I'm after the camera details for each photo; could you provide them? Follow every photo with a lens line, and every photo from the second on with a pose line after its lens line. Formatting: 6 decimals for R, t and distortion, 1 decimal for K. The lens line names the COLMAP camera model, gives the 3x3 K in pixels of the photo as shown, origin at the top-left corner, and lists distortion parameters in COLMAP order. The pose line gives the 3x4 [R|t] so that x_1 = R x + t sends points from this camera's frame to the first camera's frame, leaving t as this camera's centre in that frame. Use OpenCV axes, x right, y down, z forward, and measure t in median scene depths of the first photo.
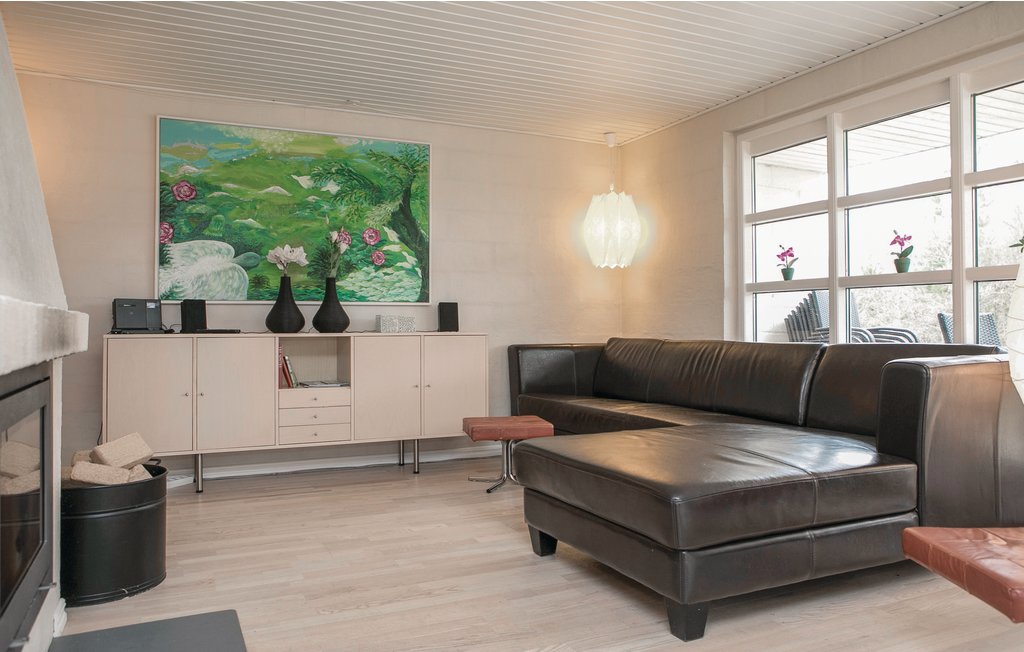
lens RADIAL K [[722.7, 0, 510.5], [0, 722.7, 320.6], [0, 0, 1]] dist [-0.032105, 0.009436]
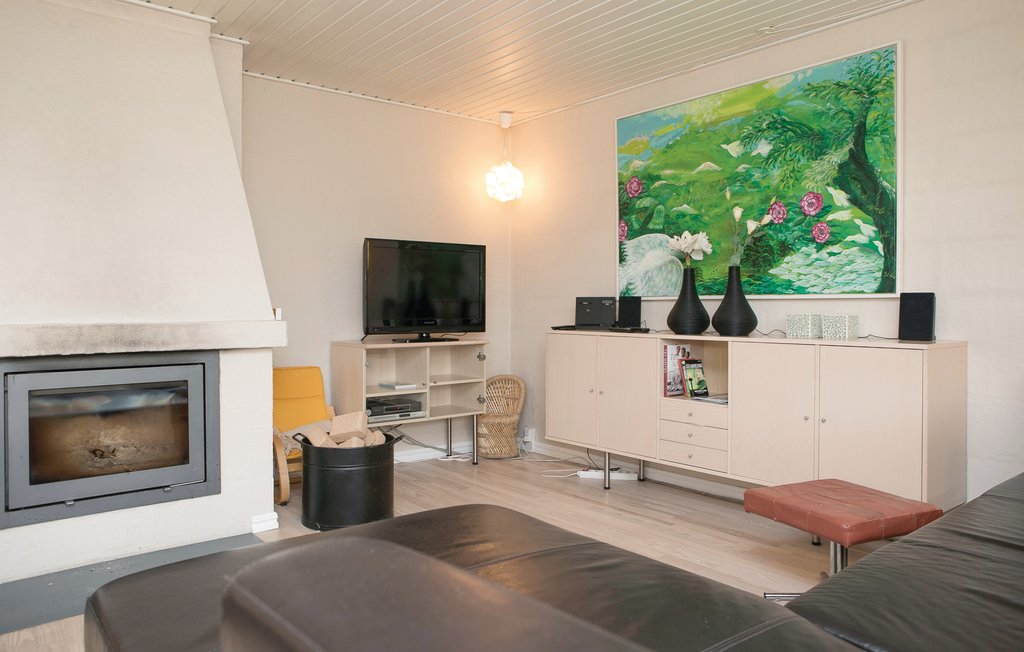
lens RADIAL K [[722.7, 0, 512.5], [0, 722.7, 327.2], [0, 0, 1]] dist [-0.032105, 0.009436]
pose [[0.248317, 0.028706, -0.968253, 0.440079], [-0.001245, 0.999569, 0.029315, -0.014169], [0.968678, -0.006074, 0.248246, 0.542367]]
